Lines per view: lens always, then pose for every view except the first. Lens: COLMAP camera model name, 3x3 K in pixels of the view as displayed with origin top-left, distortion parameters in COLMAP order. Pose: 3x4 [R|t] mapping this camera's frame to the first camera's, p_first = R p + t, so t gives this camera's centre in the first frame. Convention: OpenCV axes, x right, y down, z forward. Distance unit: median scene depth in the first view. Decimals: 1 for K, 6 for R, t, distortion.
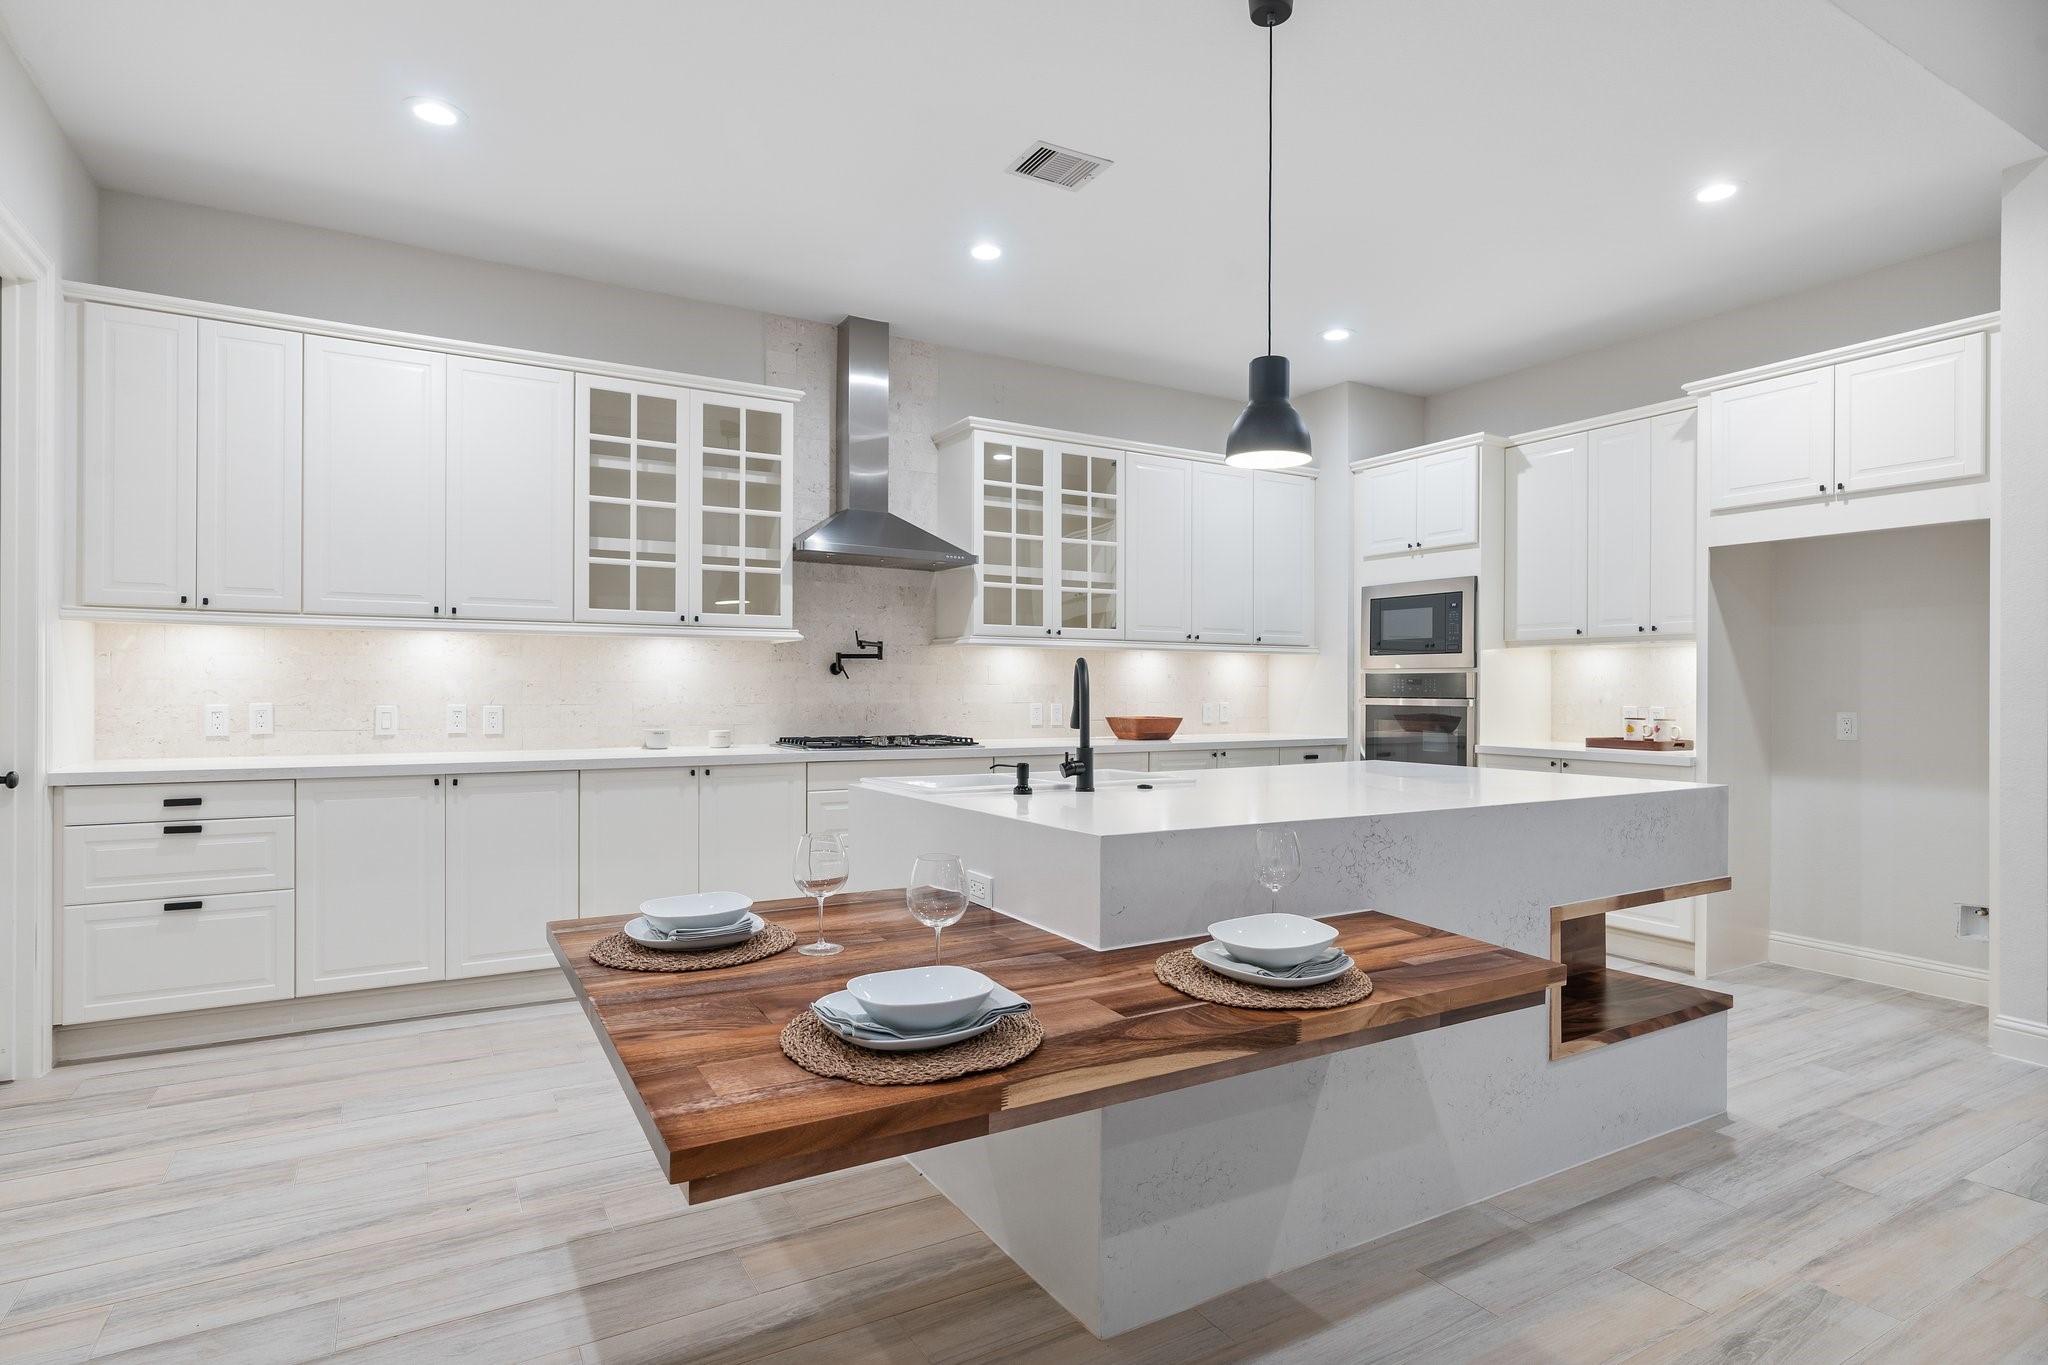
lens RADIAL K [[1068.9, 0, 1032.9], [0, 1068.9, 693.5], [0, 0, 1]] dist [0.000180, -0.000496]
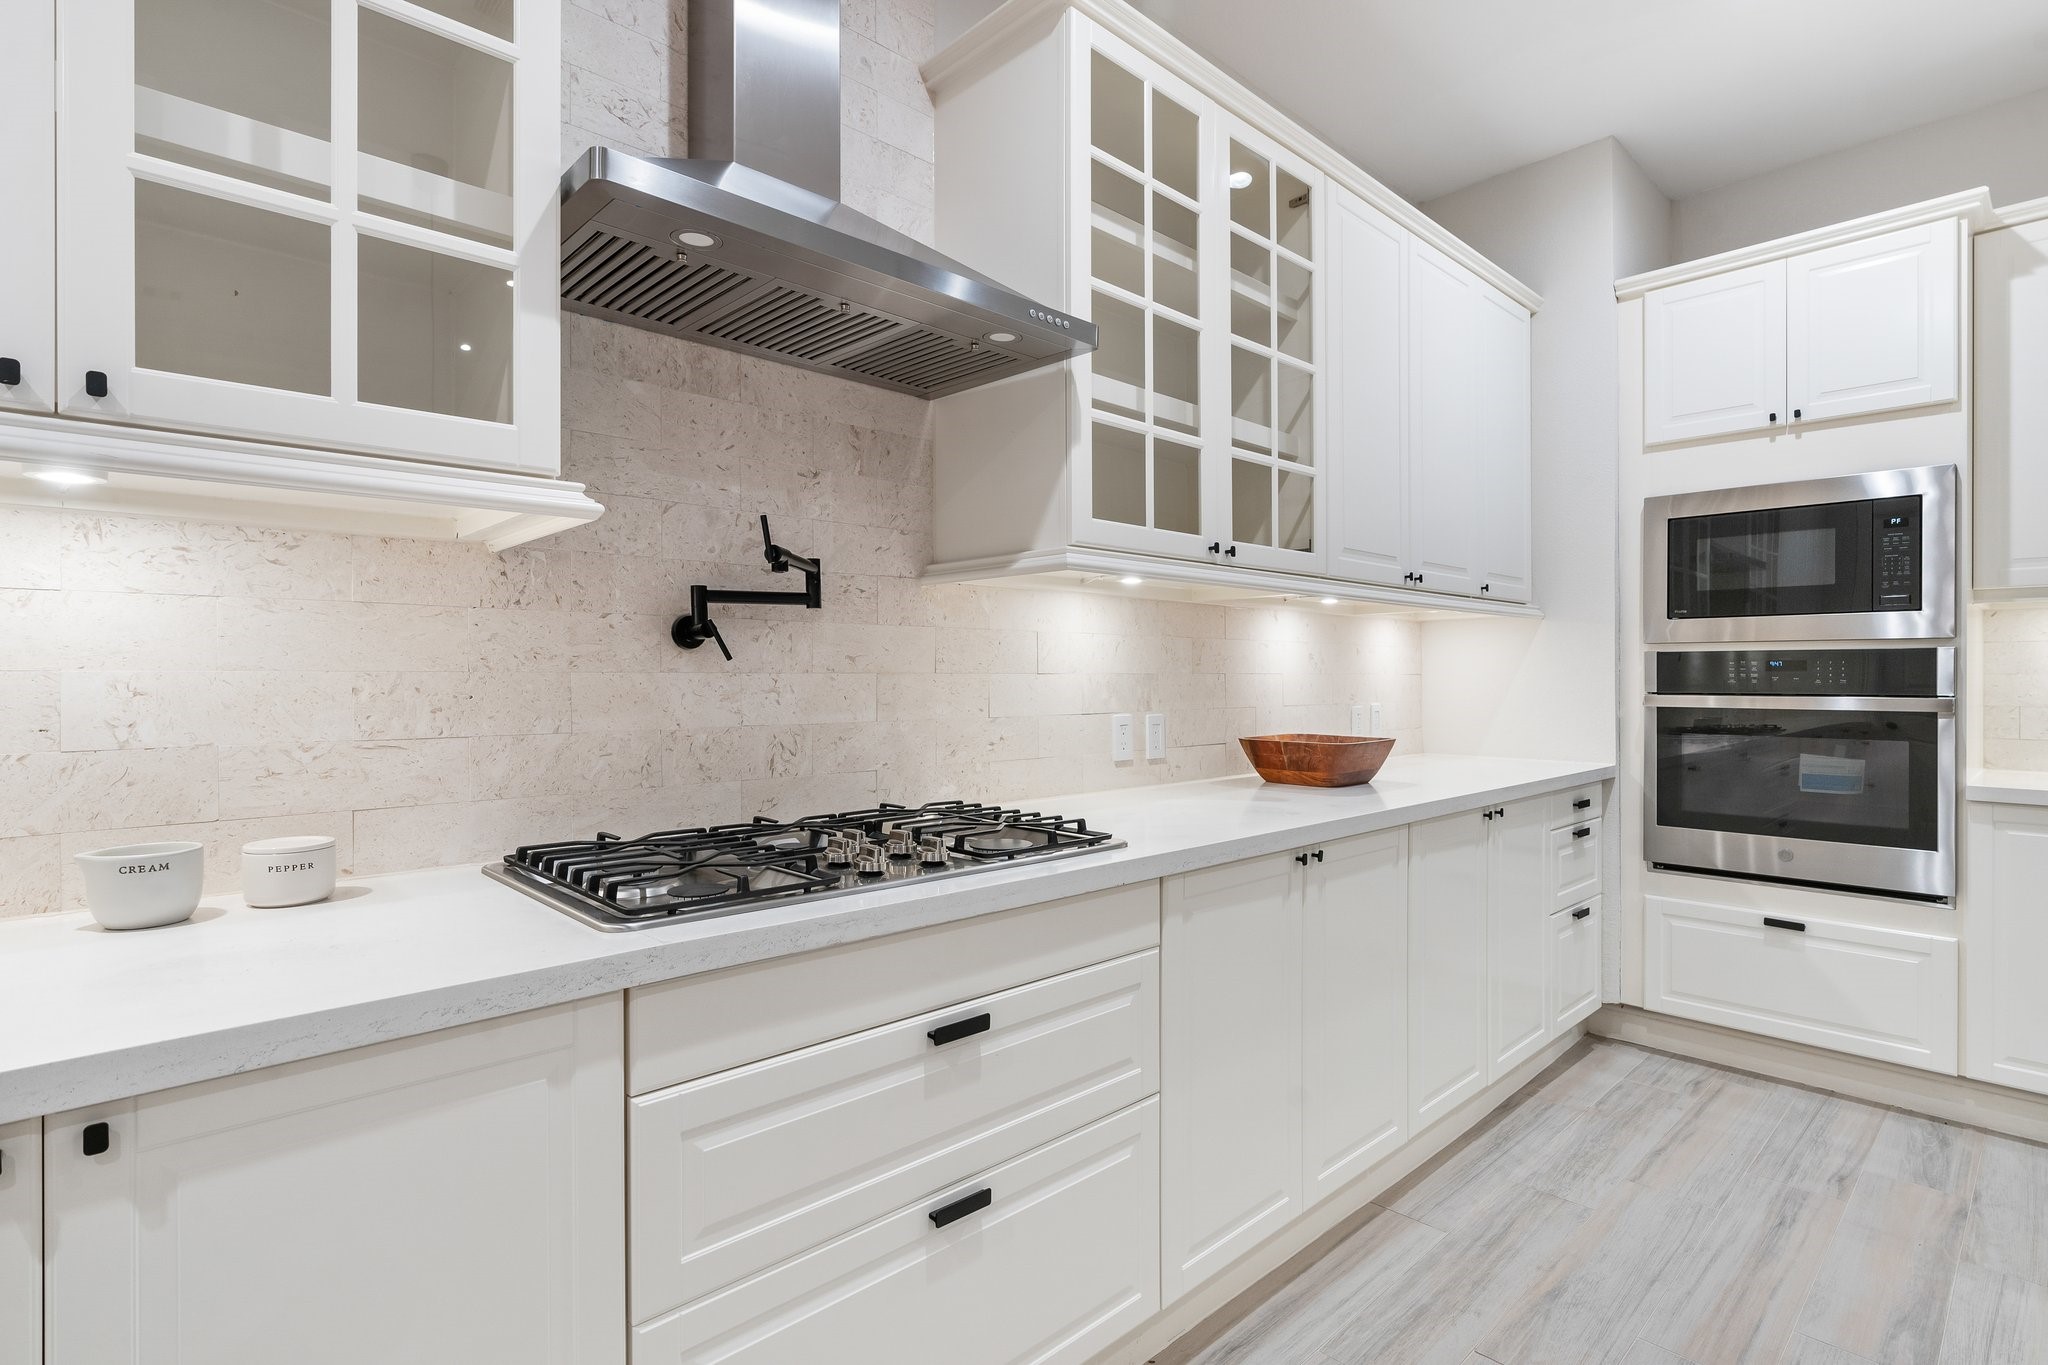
lens RADIAL K [[1015.1, 0, 1045.6], [0, 1015.1, 679.5], [0, 0, 1]] dist [-0.003399, -0.000947]
pose [[0.972908, -0.005956, 0.231114, -0.144810], [0.005895, 0.999982, 0.000955, -0.006754], [-0.231116, 0.000434, 0.972926, 0.632719]]
